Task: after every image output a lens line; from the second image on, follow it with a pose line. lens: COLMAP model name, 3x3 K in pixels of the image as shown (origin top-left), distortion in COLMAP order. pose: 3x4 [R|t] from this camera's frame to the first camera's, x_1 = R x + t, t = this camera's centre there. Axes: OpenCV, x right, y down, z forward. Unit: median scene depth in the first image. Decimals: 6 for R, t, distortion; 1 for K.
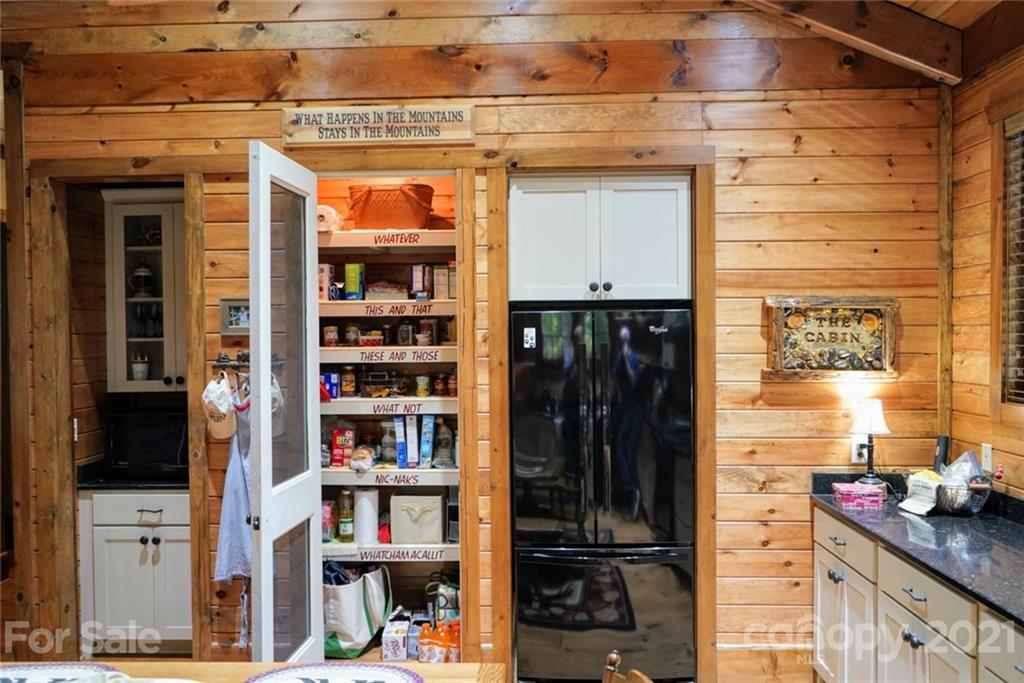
lens RADIAL K [[824.3, 0, 507.7], [0, 824.3, 344.3], [0, 0, 1]] dist [-0.021340, 0.022525]
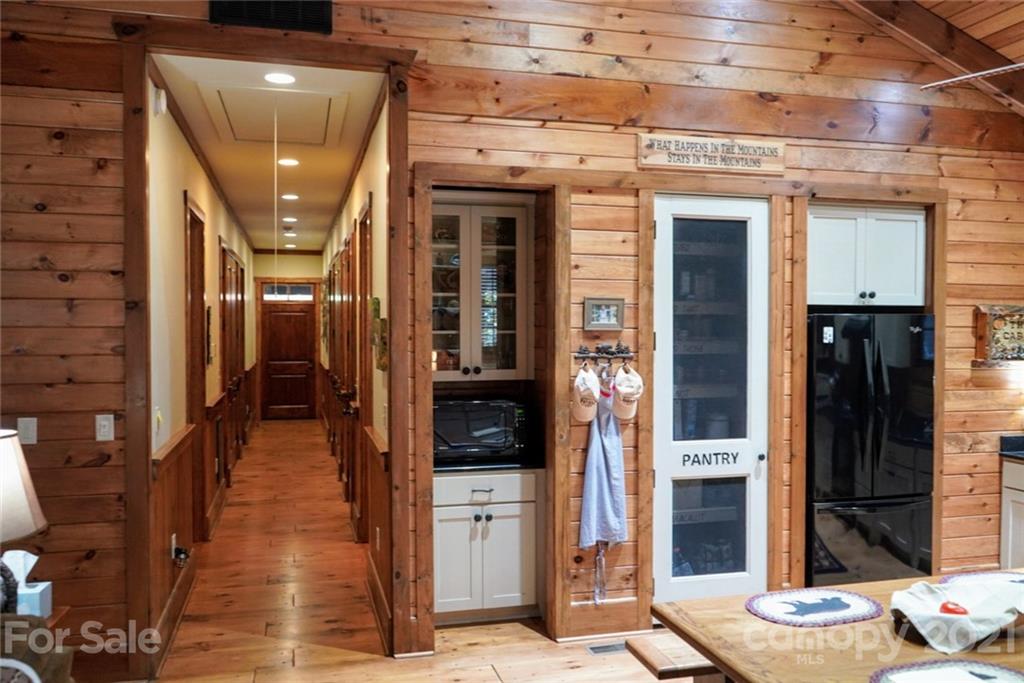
lens RADIAL K [[824.3, 0, 506.7], [0, 824.3, 345.1], [0, 0, 1]] dist [-0.021340, 0.022525]
pose [[0.957785, 0.004486, 0.287452, -0.782378], [-0.008064, 0.999904, 0.011264, -0.002079], [-0.287374, -0.013106, 0.957729, -0.053402]]
